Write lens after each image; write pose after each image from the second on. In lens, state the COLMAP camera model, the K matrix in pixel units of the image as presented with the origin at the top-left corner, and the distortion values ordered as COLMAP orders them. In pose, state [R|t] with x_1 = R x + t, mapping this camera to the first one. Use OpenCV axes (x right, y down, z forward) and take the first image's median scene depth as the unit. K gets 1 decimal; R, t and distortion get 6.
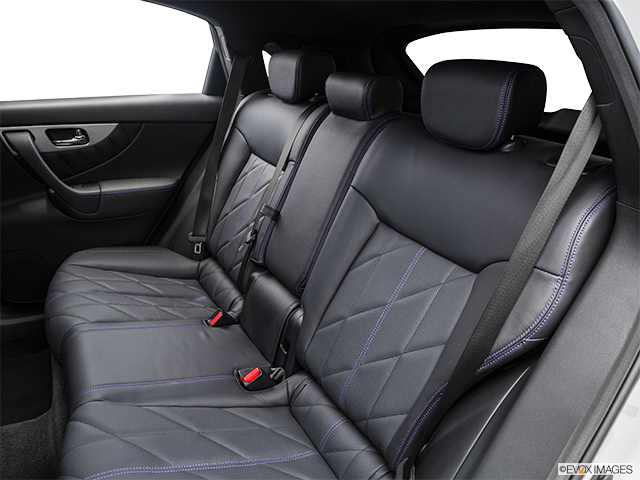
lens RADIAL K [[490.9, 0, 319.1], [0, 490.9, 245.9], [0, 0, 1]] dist [-0.124484, 0.060338]
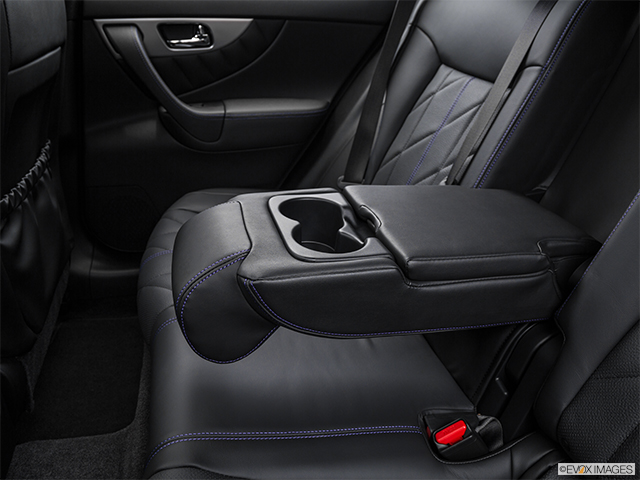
lens RADIAL K [[490.9, 0, 323.1], [0, 490.9, 243.6], [0, 0, 1]] dist [-0.124484, 0.060338]
pose [[0.968944, 0.093933, -0.228746, -0.122657], [-0.071665, 0.992013, 0.103796, -0.001770], [0.236669, -0.084180, 0.967937, 0.302013]]
